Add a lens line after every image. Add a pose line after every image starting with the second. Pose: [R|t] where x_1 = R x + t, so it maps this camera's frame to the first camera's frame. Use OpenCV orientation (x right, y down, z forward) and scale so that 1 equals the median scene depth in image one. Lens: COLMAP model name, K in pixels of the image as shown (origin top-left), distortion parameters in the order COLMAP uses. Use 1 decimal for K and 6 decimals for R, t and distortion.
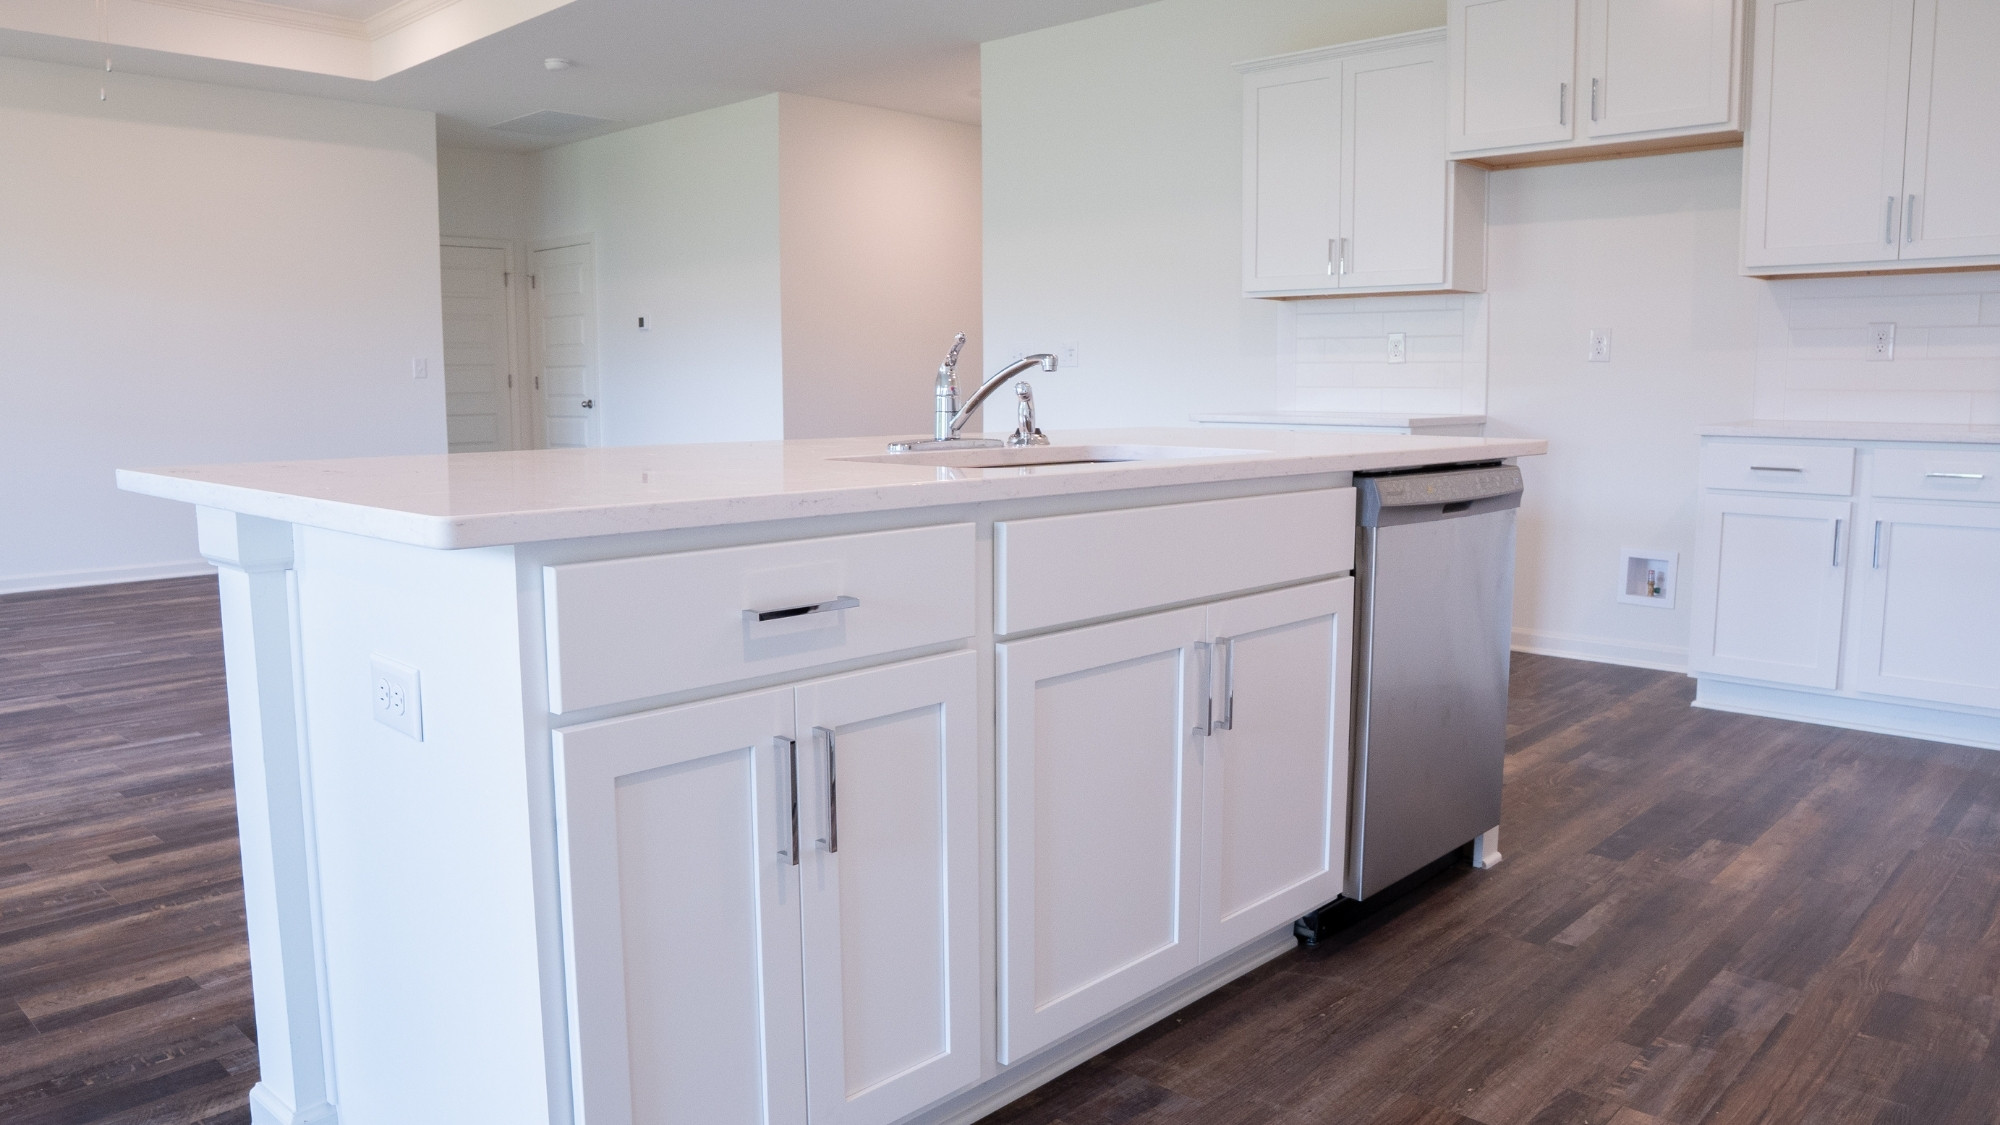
lens RADIAL K [[1412.9, 0, 1007.7], [0, 1412.9, 561.9], [0, 0, 1]] dist [-0.068082, 0.004011]
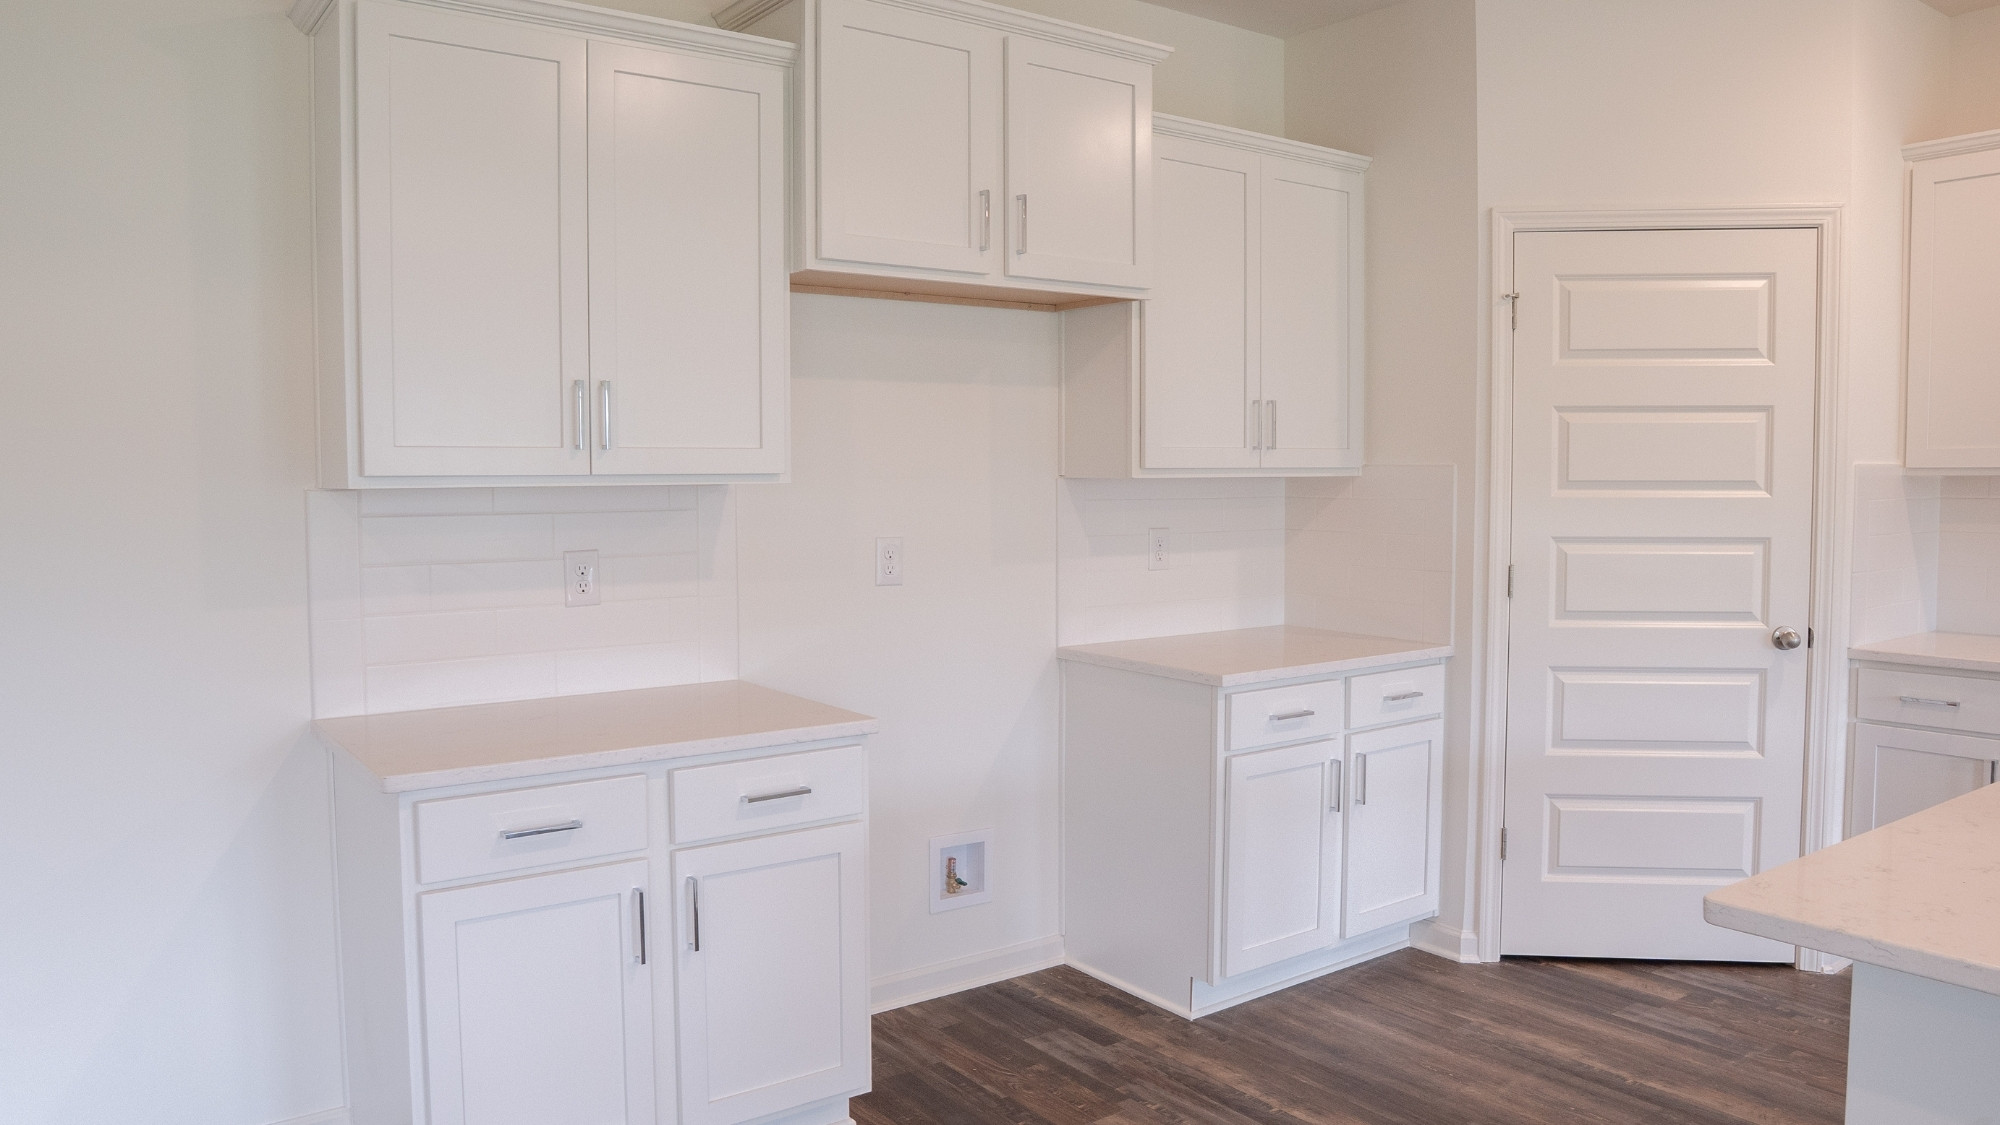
lens RADIAL K [[1412.9, 0, 1006.1], [0, 1412.9, 563.4], [0, 0, 1]] dist [-0.068082, 0.004011]
pose [[0.176555, -0.068421, 0.981910, -0.416994], [0.122745, 0.991324, 0.047006, -0.290384], [-0.976607, 0.112226, 0.183421, 1.310659]]
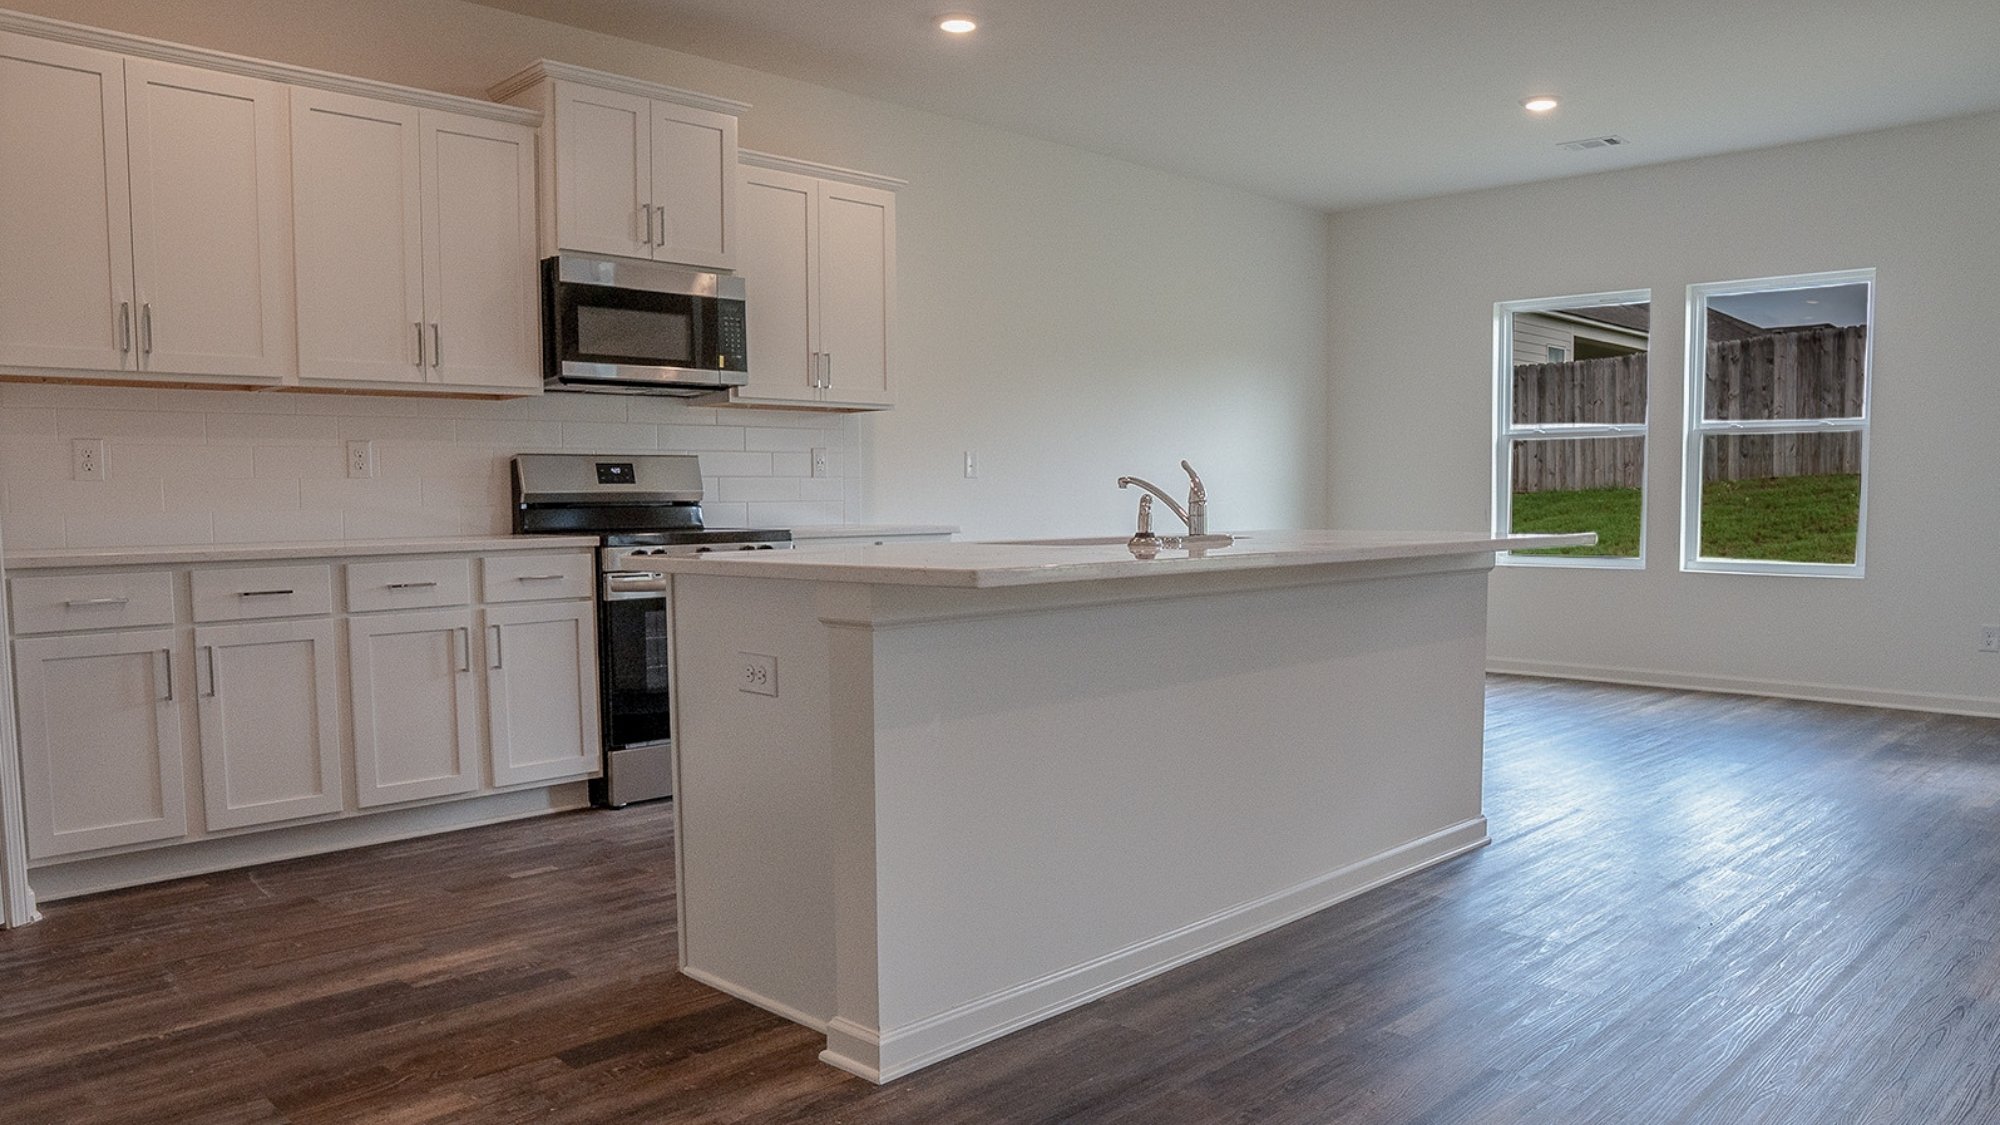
lens RADIAL K [[1412.9, 0, 1004.5], [0, 1412.9, 568.9], [0, 0, 1]] dist [-0.068082, 0.004011]
pose [[-0.998739, 0.006390, 0.049793, 0.056943], [0.015559, 0.982426, 0.186002, -0.249574], [-0.047729, 0.186542, -0.981287, 1.850139]]
